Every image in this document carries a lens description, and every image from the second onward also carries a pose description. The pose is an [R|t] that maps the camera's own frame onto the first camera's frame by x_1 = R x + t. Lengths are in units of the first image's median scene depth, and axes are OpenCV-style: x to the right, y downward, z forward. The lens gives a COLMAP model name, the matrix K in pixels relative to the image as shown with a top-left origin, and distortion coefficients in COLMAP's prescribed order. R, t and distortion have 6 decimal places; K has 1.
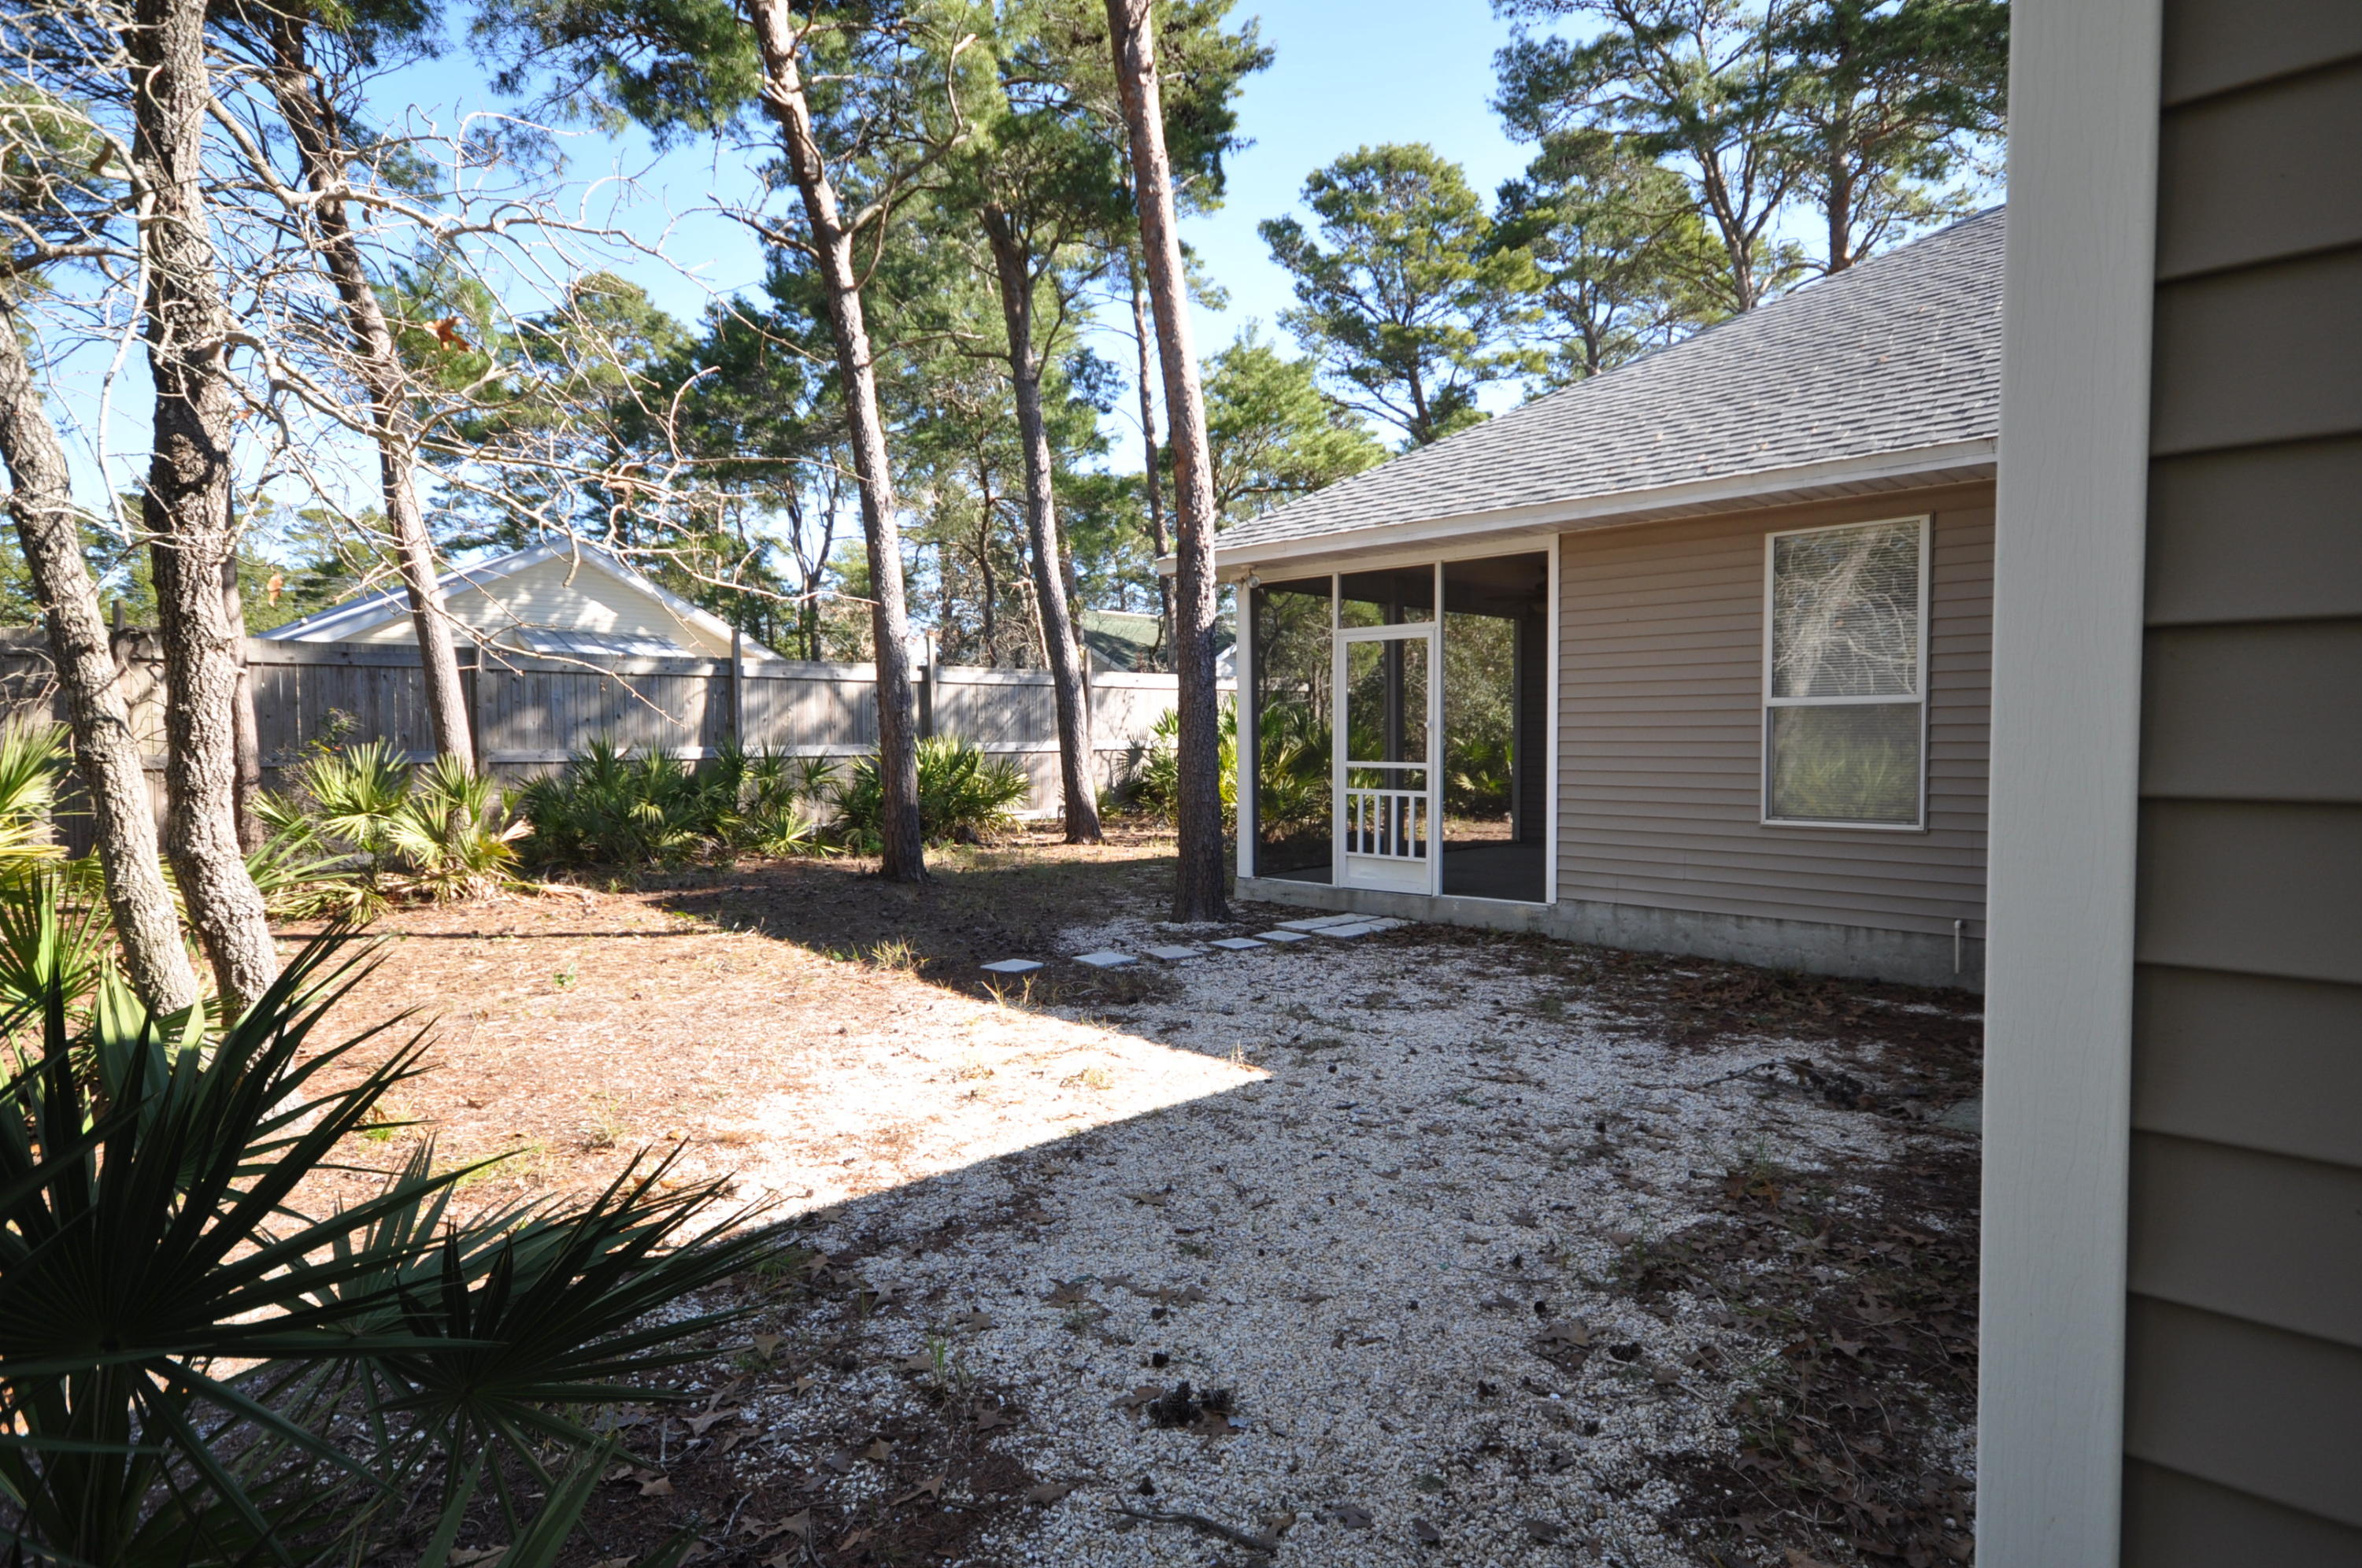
lens RADIAL K [[1250.6, 0, 1172.5], [0, 1250.6, 790.5], [0, 0, 1]] dist [0.008266, 0.001443]
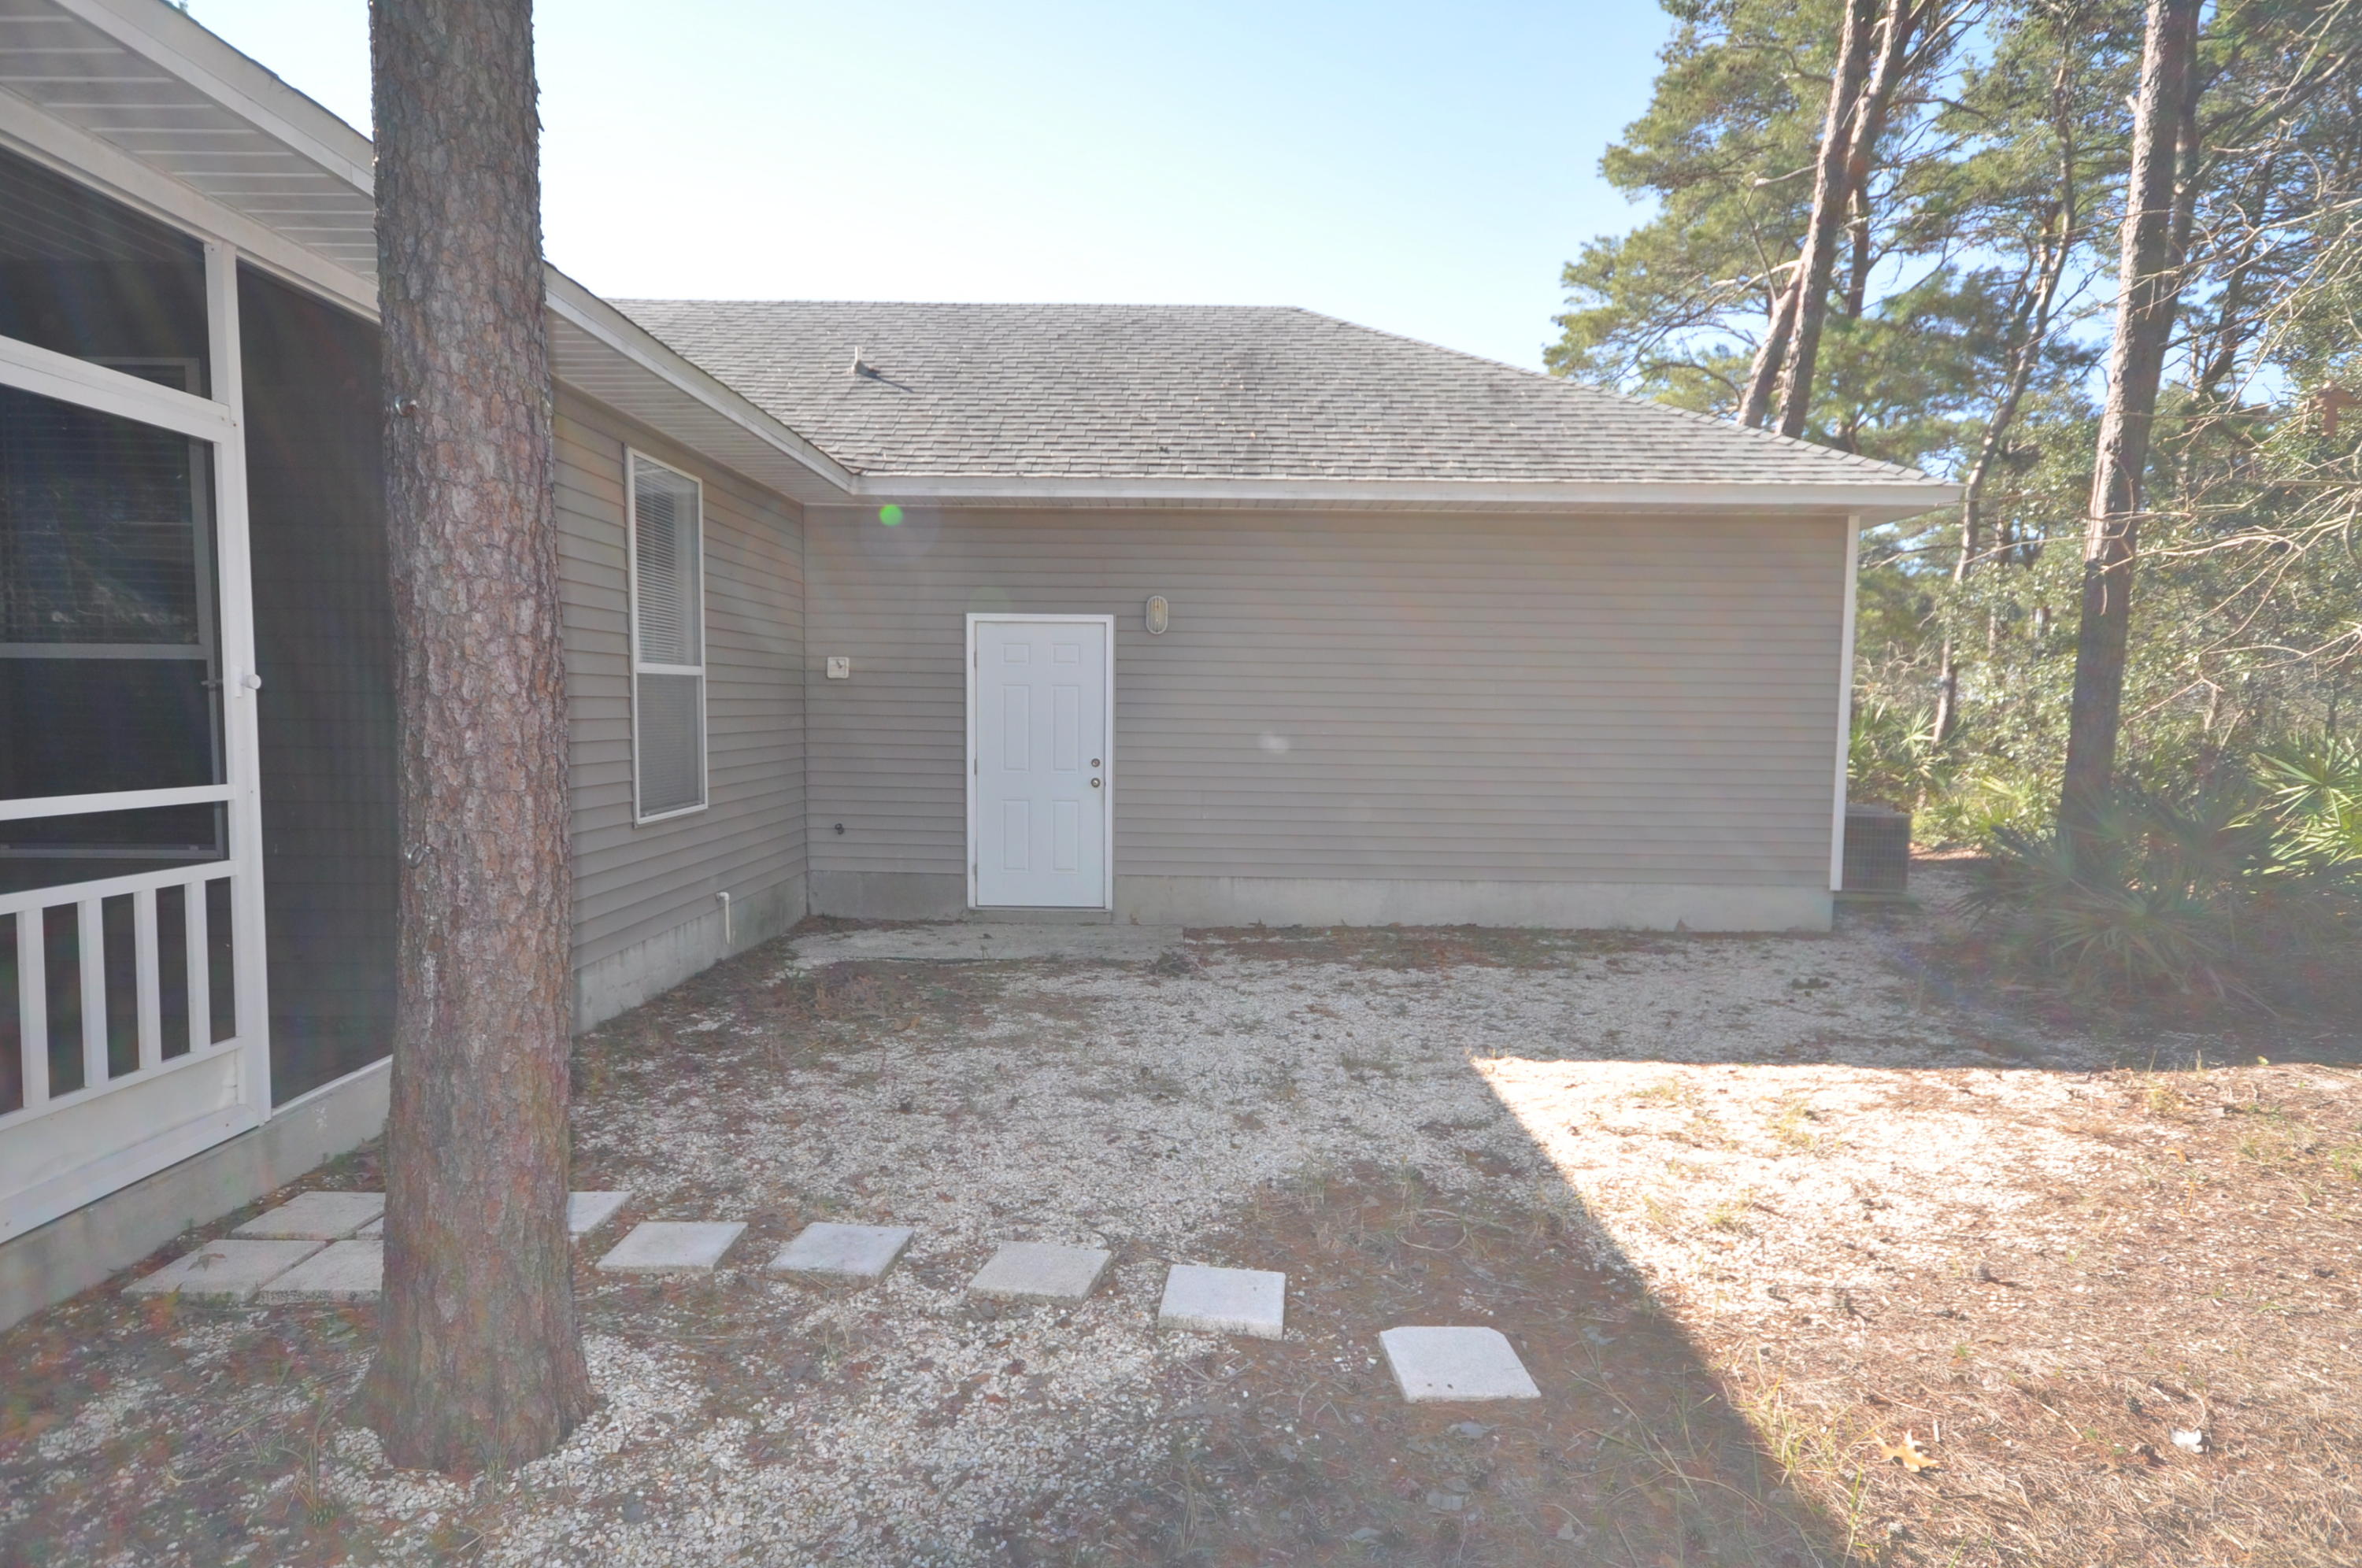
lens RADIAL K [[1250.6, 0, 1176.7], [0, 1250.6, 776.8], [0, 0, 1]] dist [0.008266, 0.001443]
pose [[-0.684563, -0.049413, 0.727277, -0.332664], [0.019134, 0.996138, 0.085690, -0.064383], [-0.728702, 0.072576, -0.680974, 1.297333]]
